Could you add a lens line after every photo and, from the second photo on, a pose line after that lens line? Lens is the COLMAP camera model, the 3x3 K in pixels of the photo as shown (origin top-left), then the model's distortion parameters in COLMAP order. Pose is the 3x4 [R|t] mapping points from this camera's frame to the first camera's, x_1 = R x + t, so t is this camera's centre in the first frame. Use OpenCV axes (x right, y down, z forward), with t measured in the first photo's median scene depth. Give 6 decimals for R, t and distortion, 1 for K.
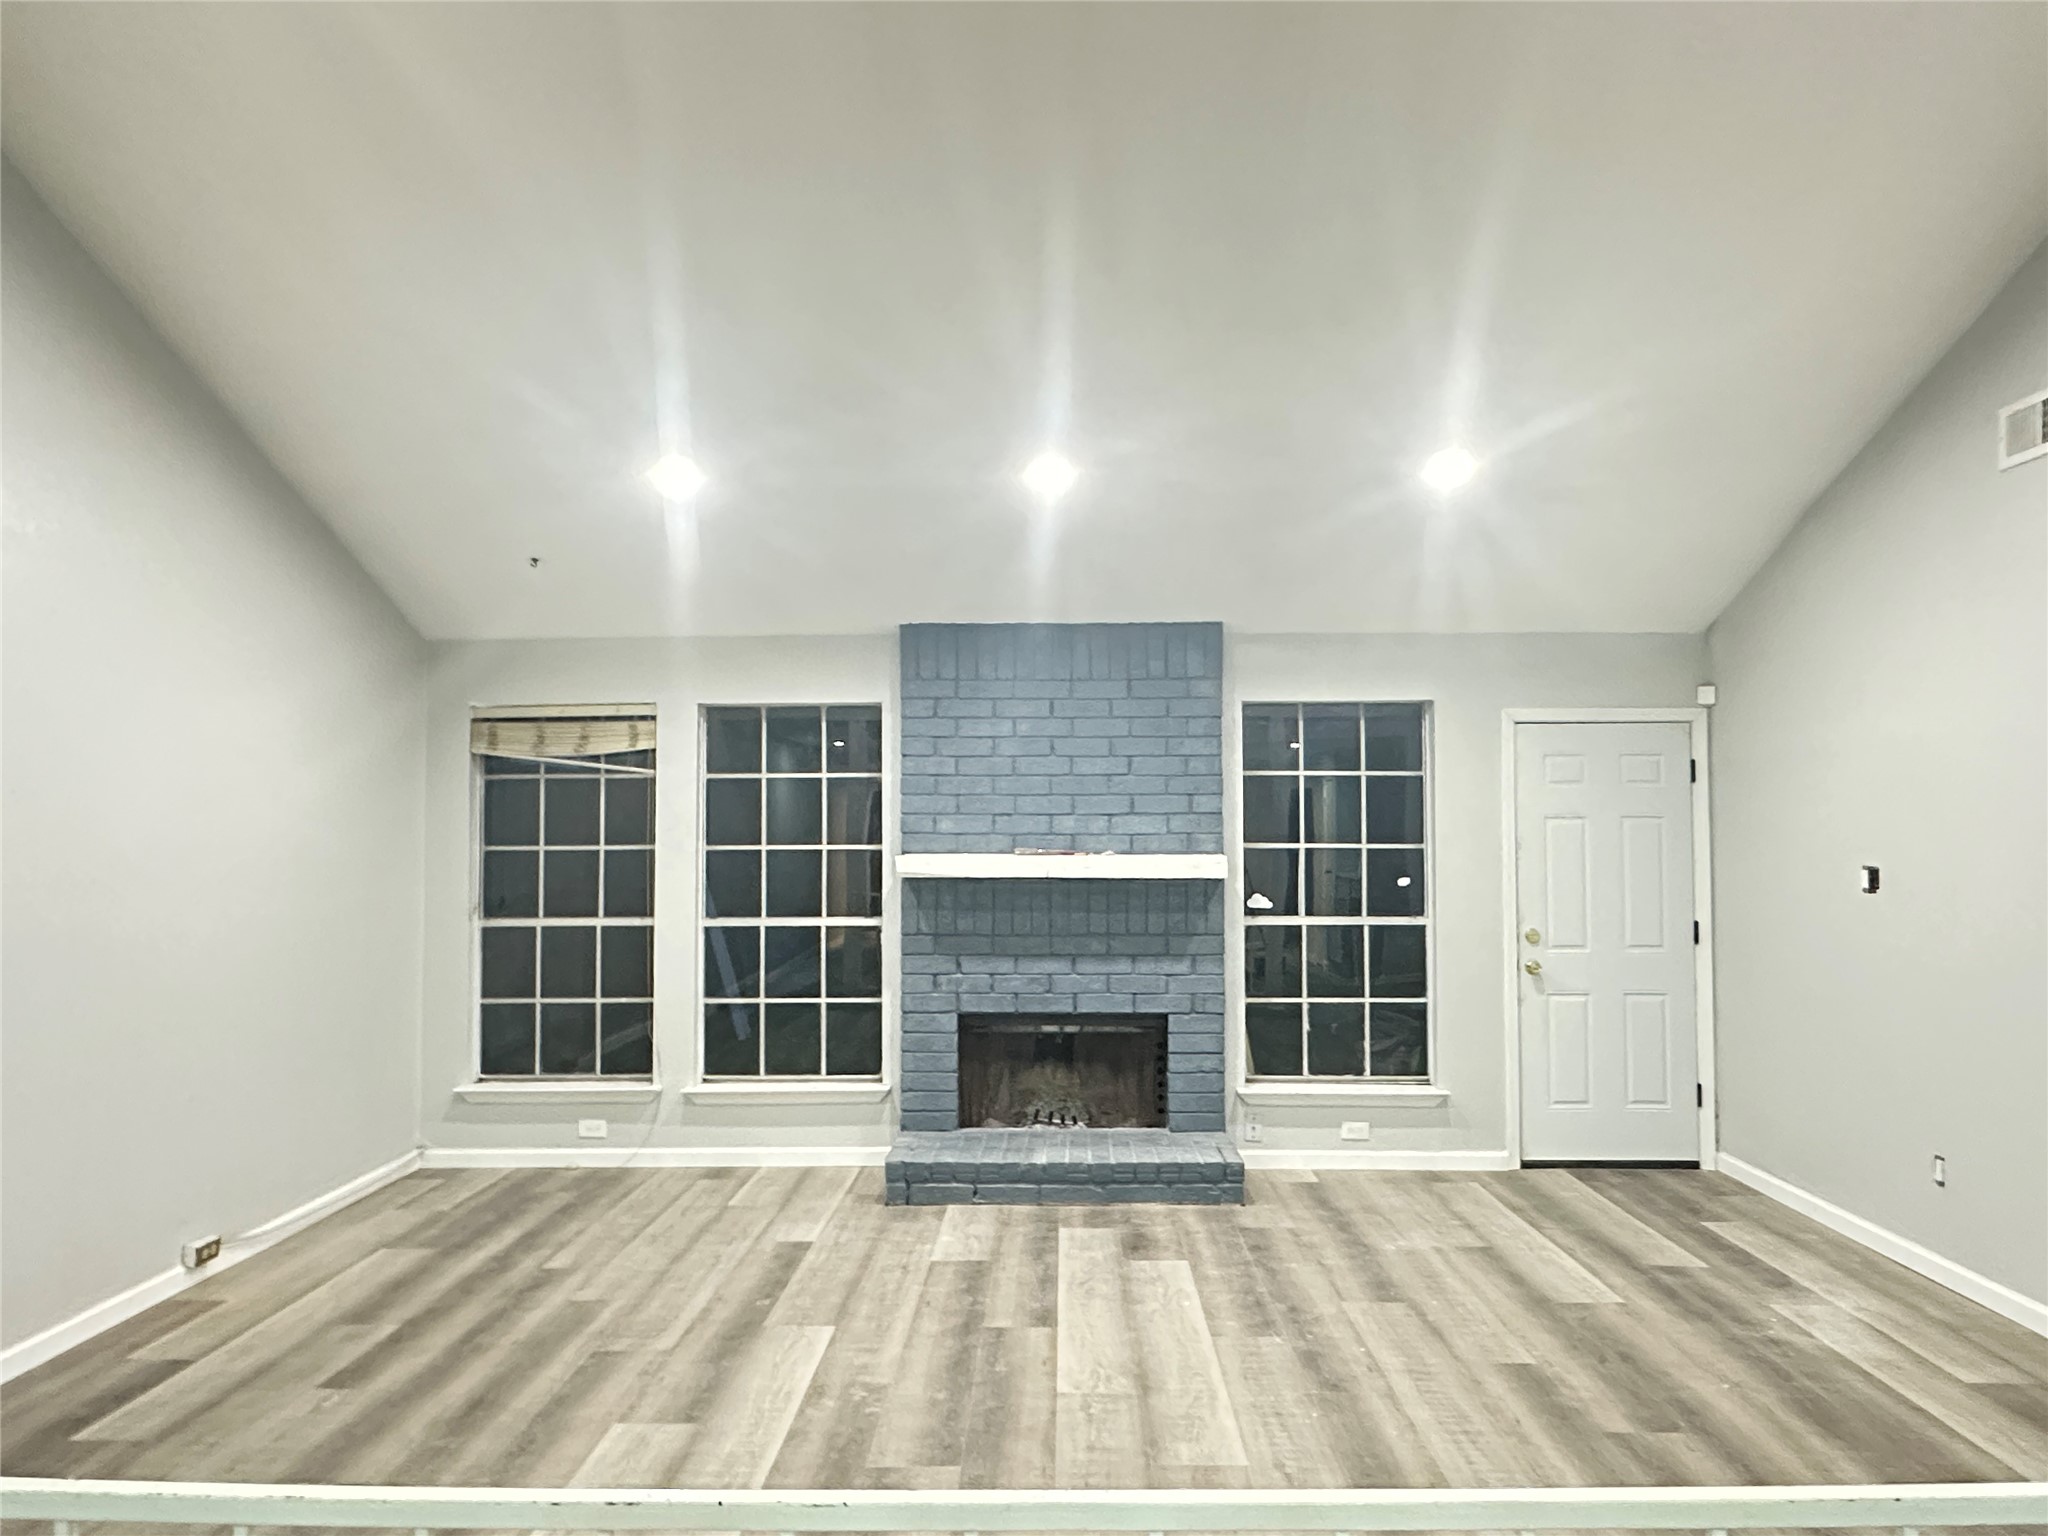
lens RADIAL K [[1300.9, 0, 1021.4], [0, 1300.9, 779.3], [0, 0, 1]] dist [-0.001498, -0.000874]
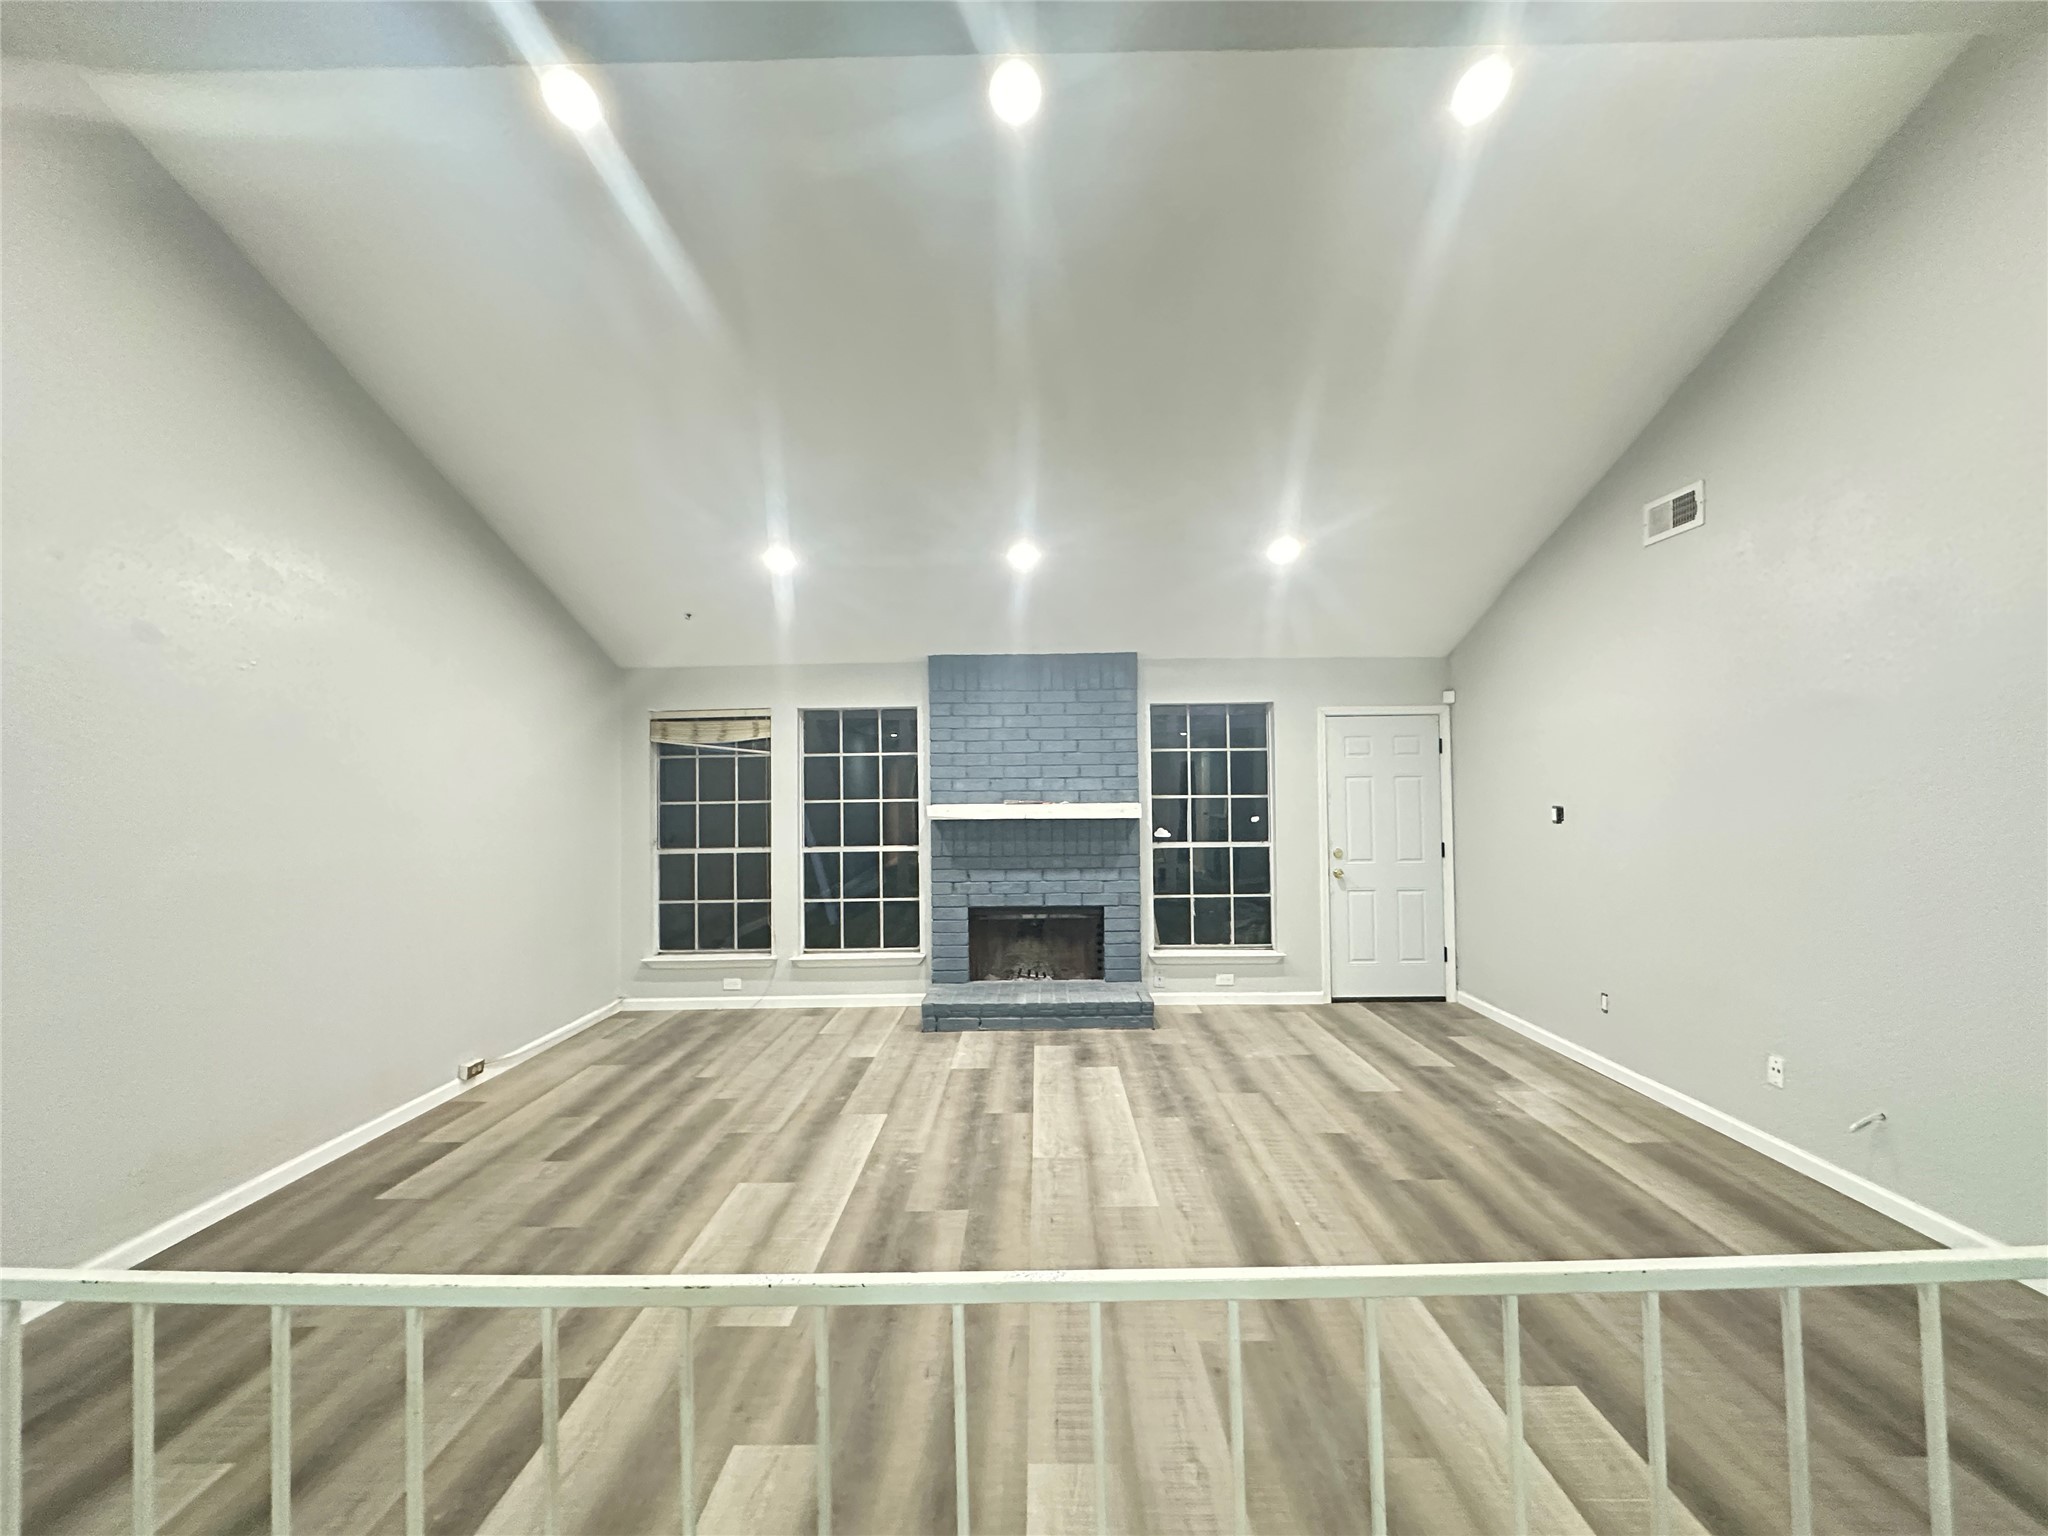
lens RADIAL K [[817.3, 0, 1019.4], [0, 817.3, 765.8], [0, 0, 1]] dist [-0.002081, 0.001113]
pose [[0.999907, -0.009490, 0.009790, 0.005170], [0.009393, 0.999906, 0.009954, 0.003602], [-0.009883, -0.009862, 0.999903, 0.038096]]
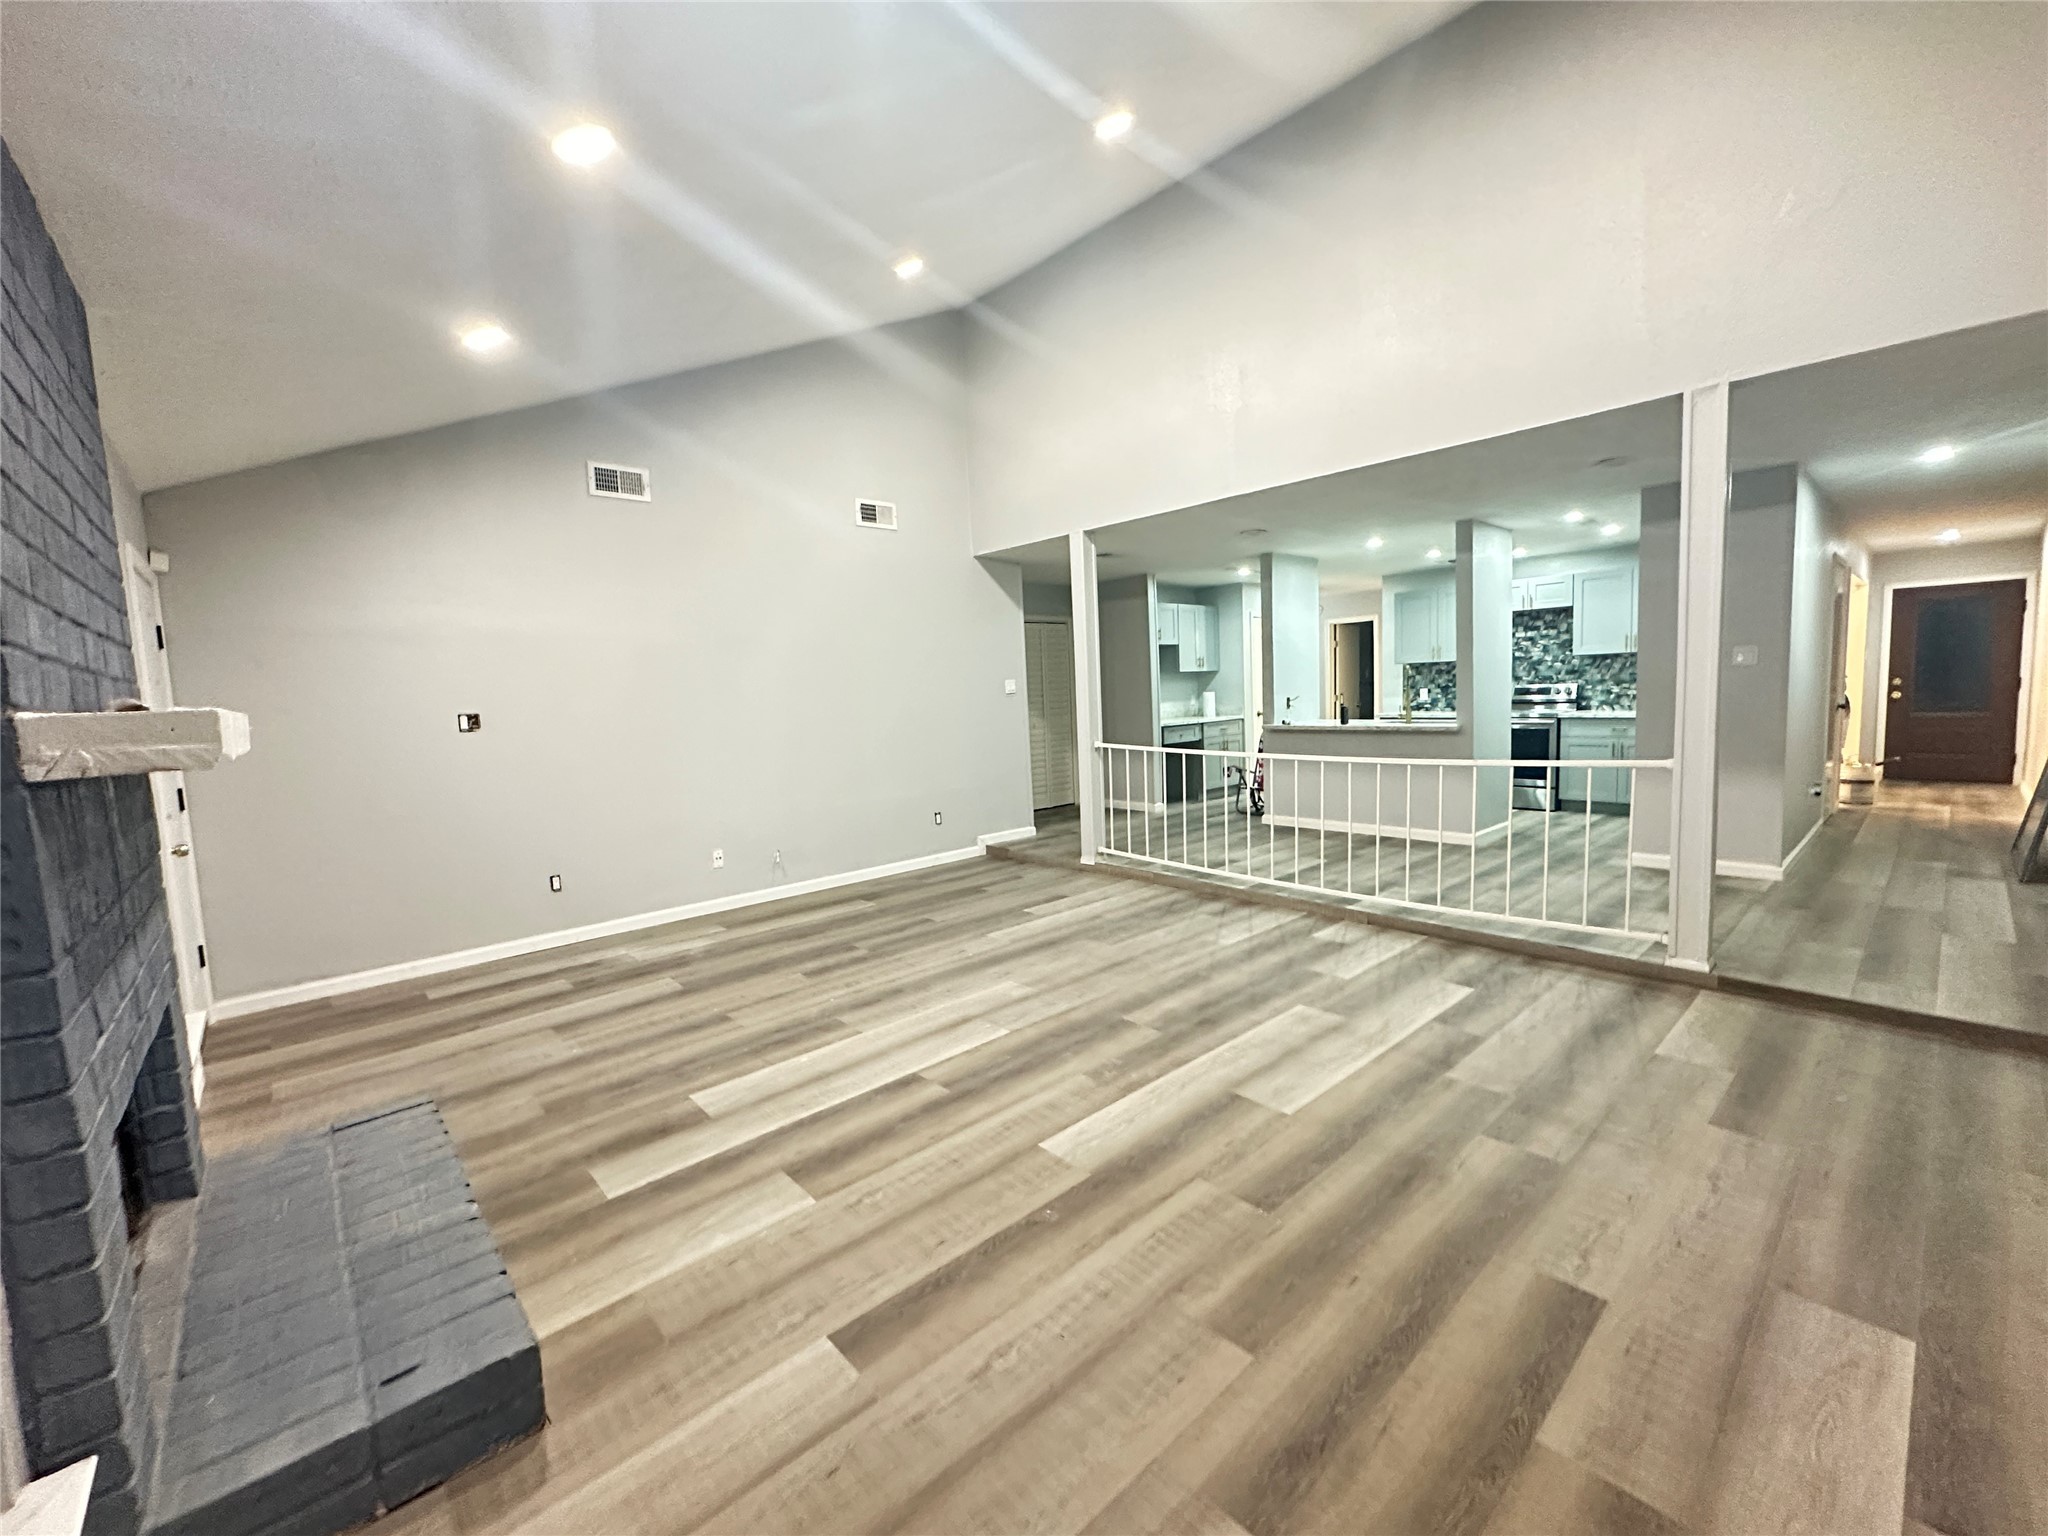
lens RADIAL K [[817.3, 0, 1036.7], [0, 817.3, 764.0], [0, 0, 1]] dist [-0.002081, 0.001113]
pose [[-0.689957, -0.034564, 0.723024, -0.493874], [0.018867, 0.997661, 0.065697, 0.075943], [-0.723604, 0.058970, -0.687691, 1.196085]]
